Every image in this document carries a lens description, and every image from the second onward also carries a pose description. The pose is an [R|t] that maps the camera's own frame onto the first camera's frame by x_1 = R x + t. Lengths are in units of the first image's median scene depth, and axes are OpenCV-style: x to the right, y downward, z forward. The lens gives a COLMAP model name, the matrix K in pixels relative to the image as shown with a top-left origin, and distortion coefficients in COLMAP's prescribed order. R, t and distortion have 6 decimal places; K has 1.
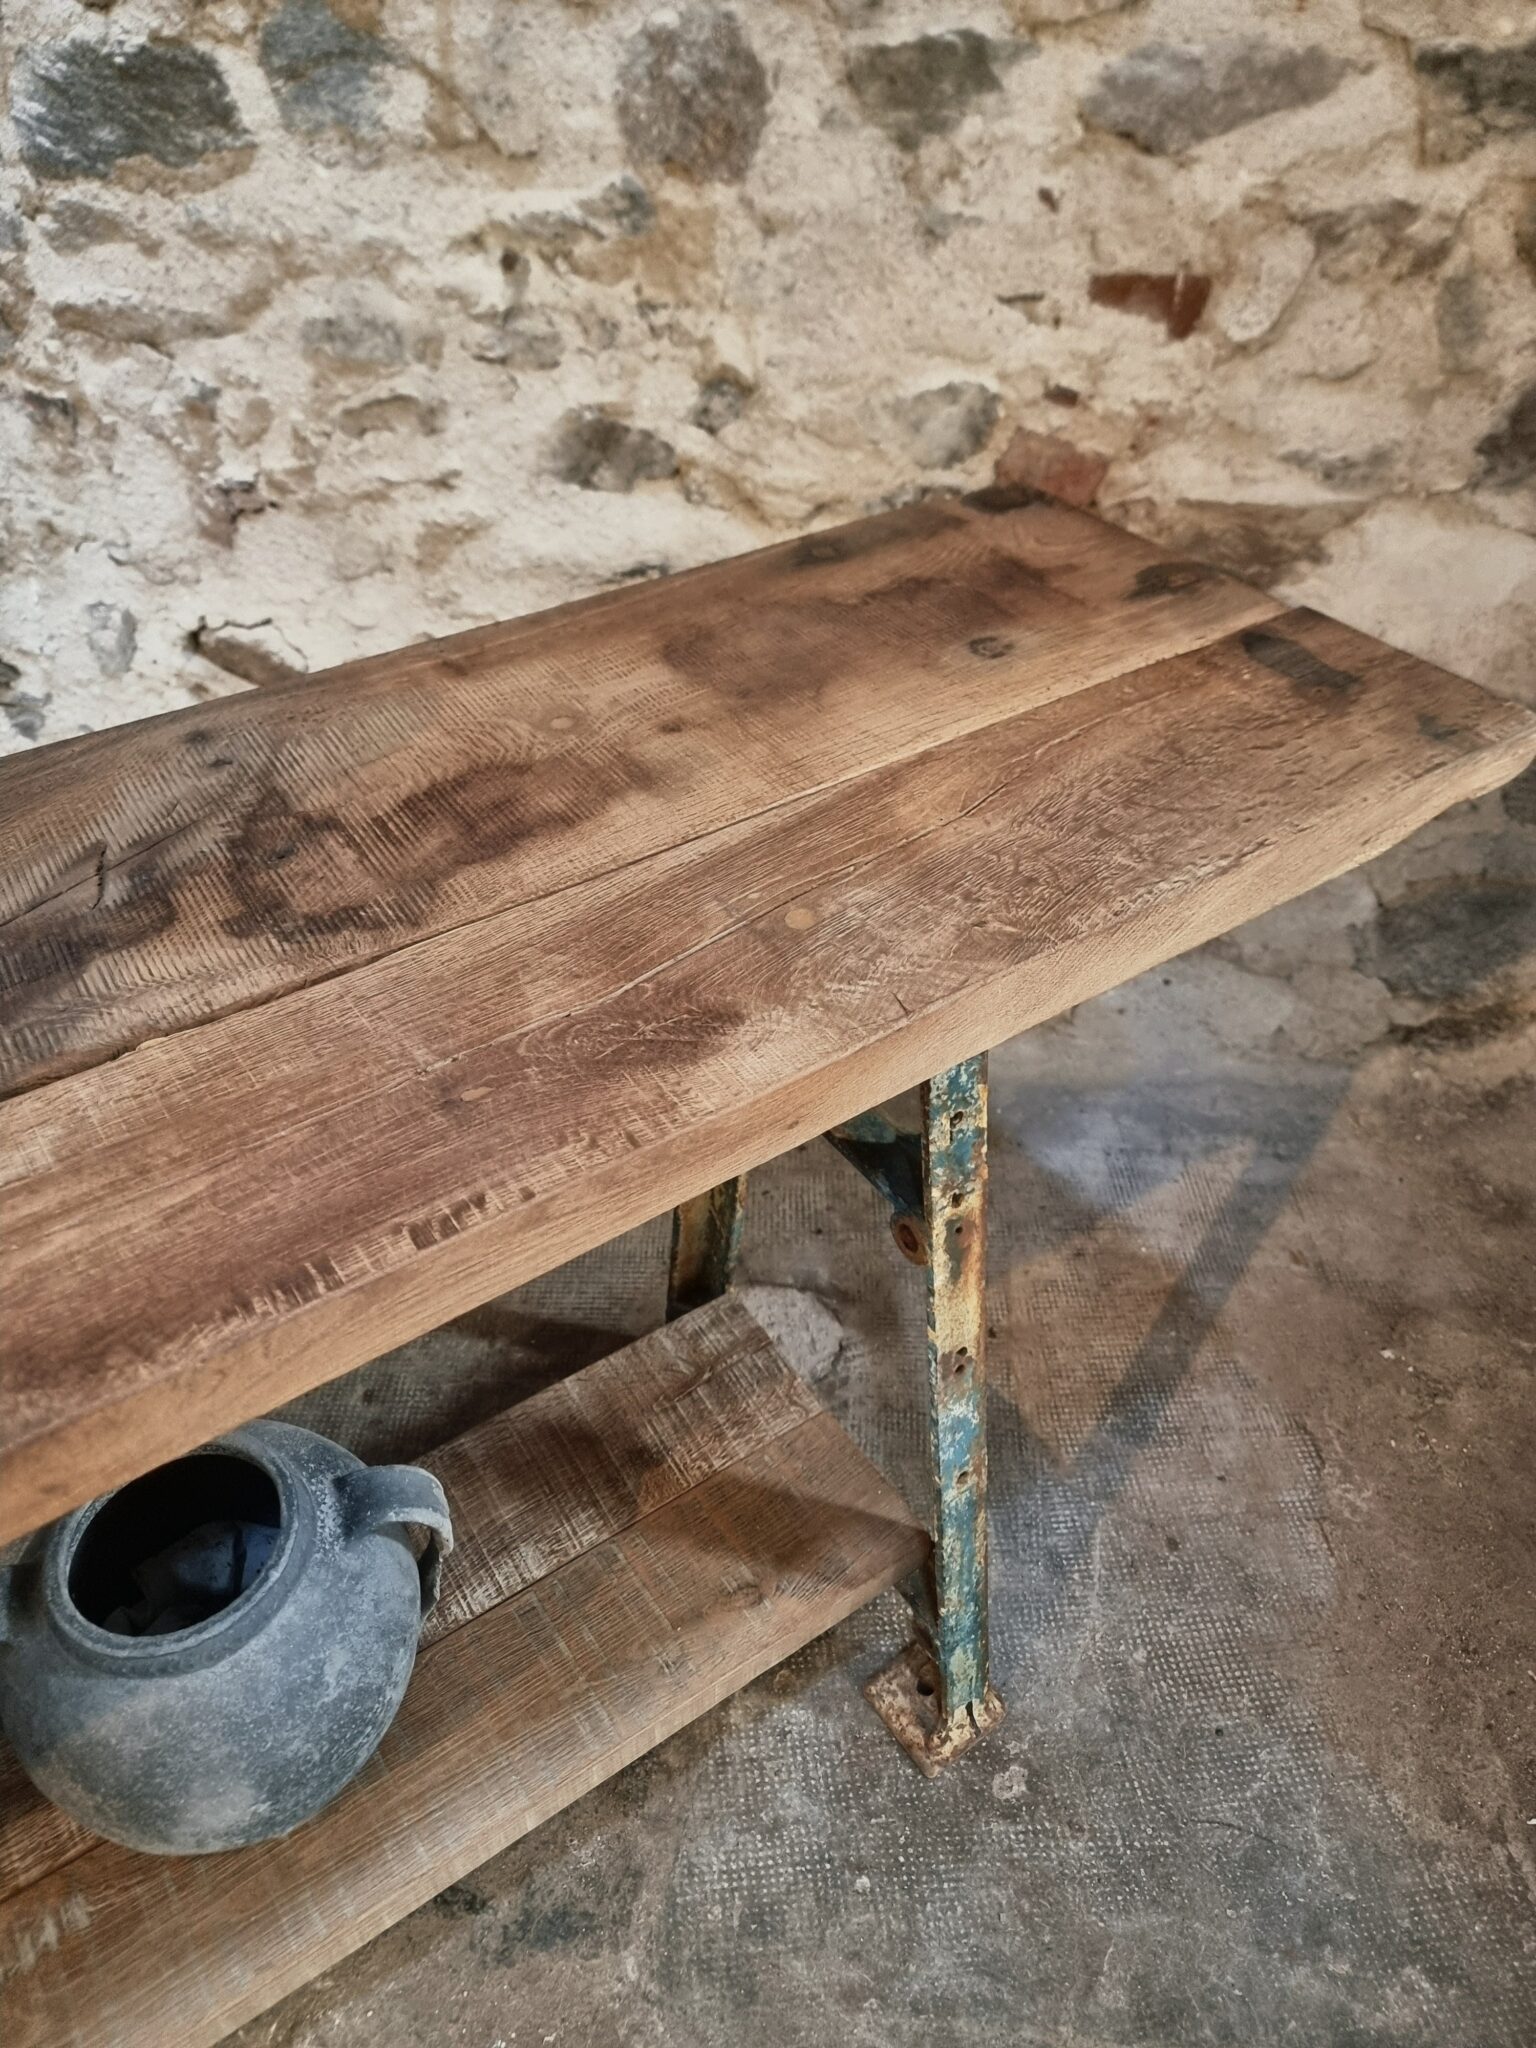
lens RADIAL K [[1441.3, 0, 745.4], [0, 1441.3, 1021.4], [0, 0, 1]] dist [0.049398, -0.053206]
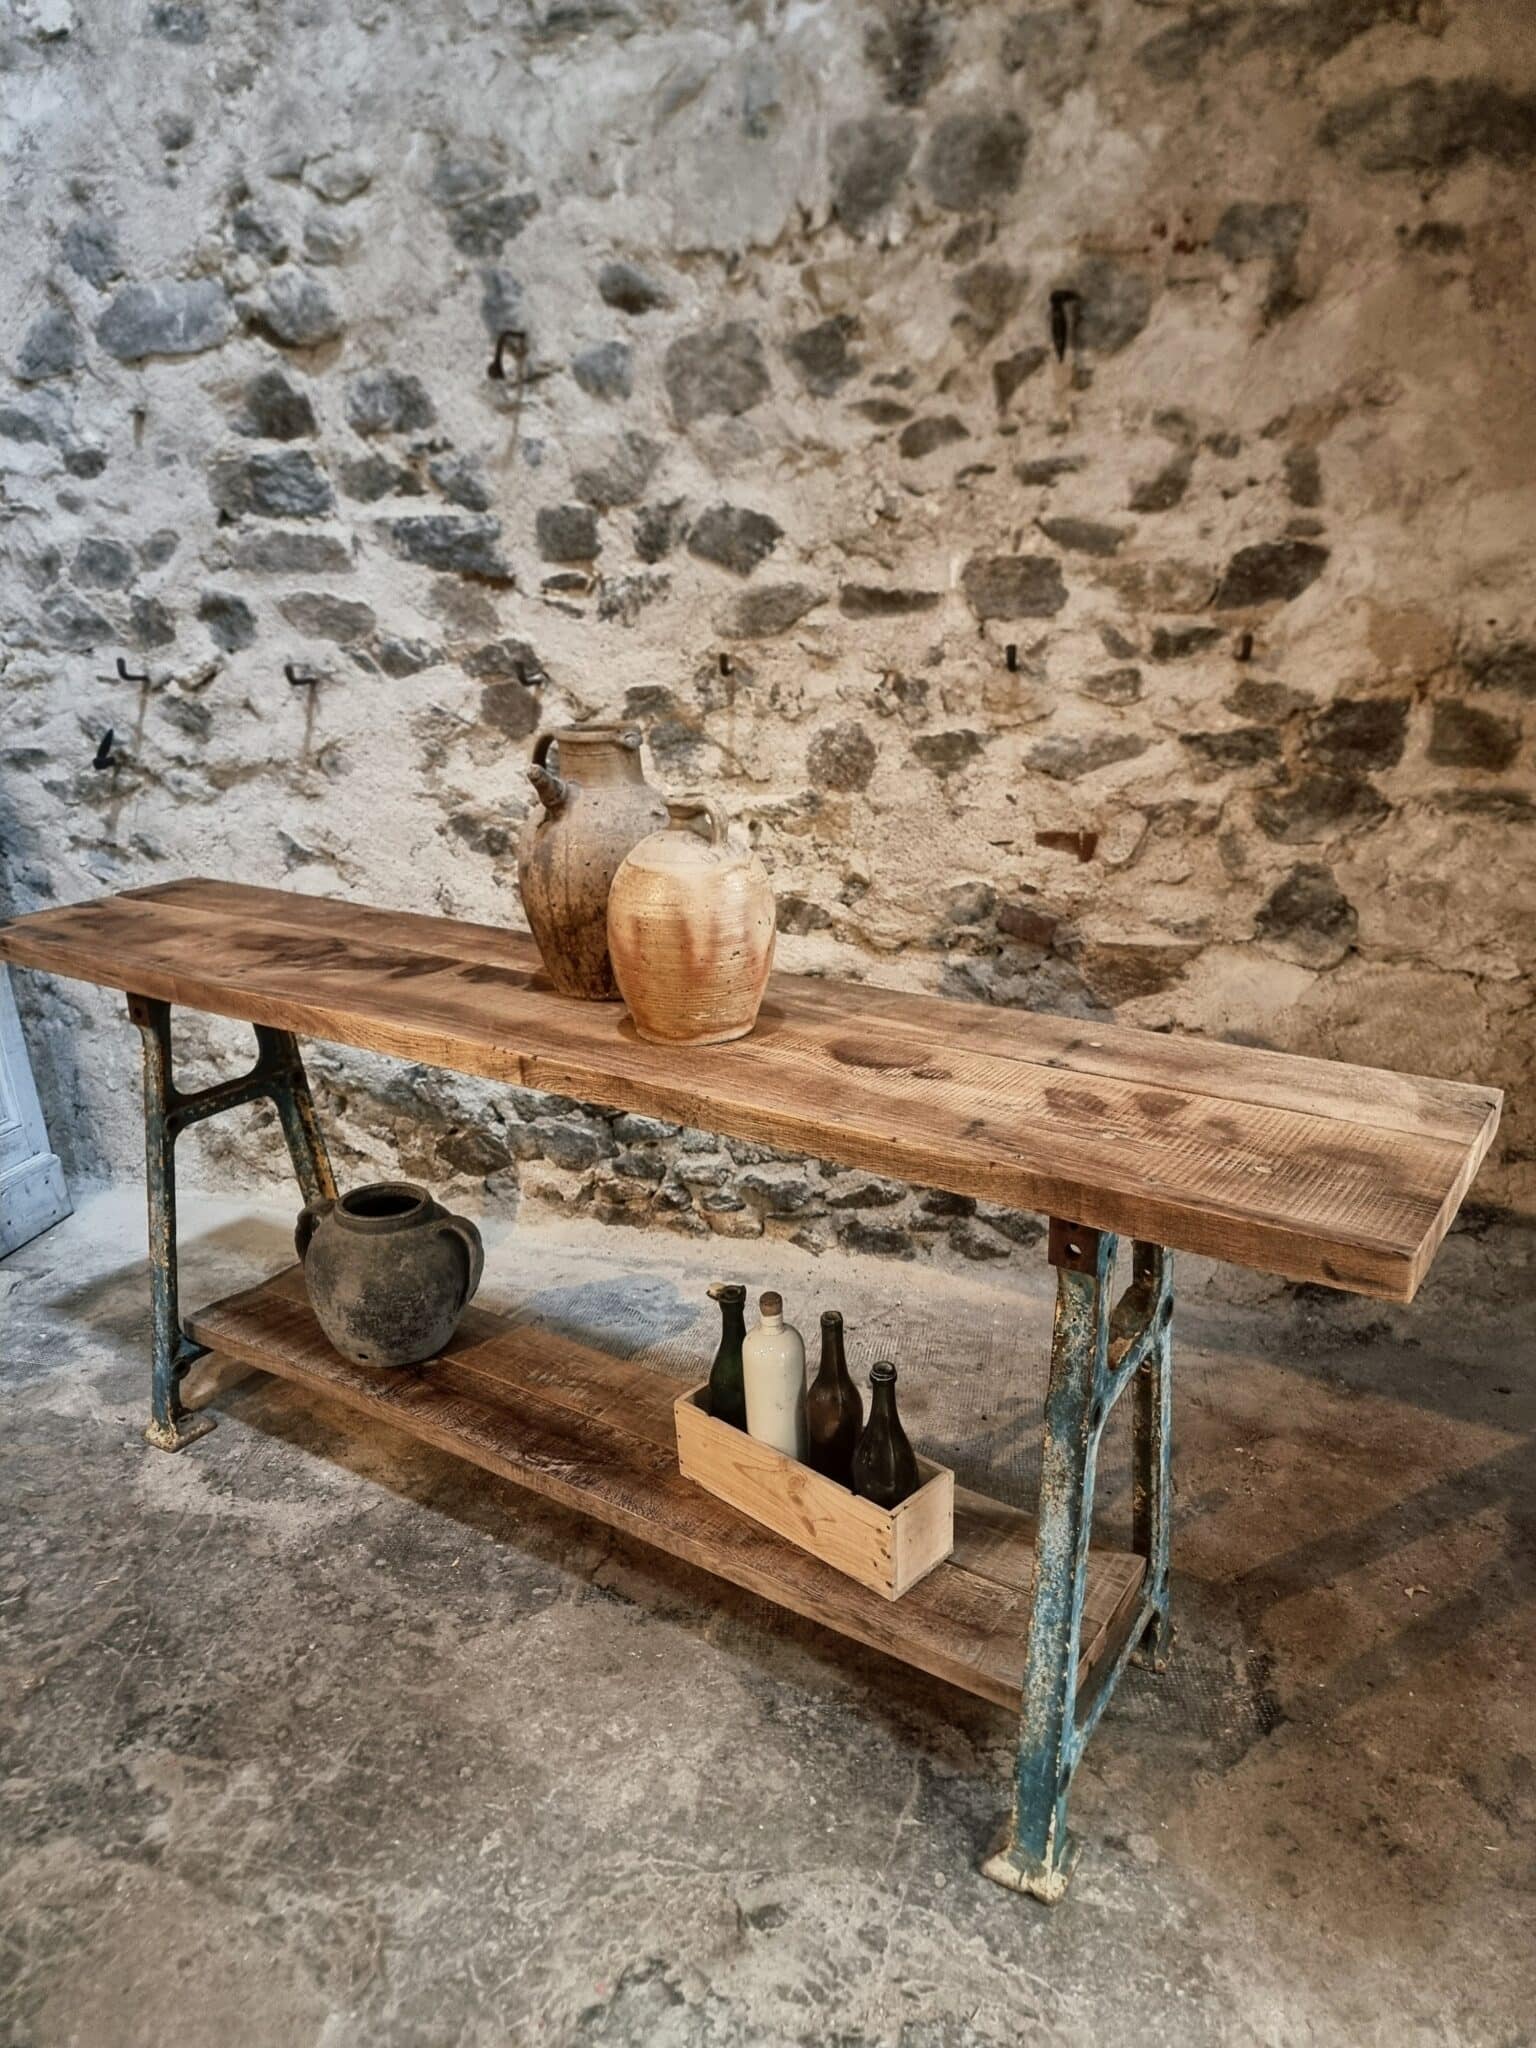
lens RADIAL K [[1423.5, 0, 752.1], [0, 1423.5, 1047.8], [0, 0, 1]] dist [0.071939, -0.074792]
pose [[0.980104, 0.038637, -0.194690, 0.236378], [-0.105613, 0.932006, -0.346714, 0.458124], [0.168056, 0.360377, 0.917543, -0.718071]]
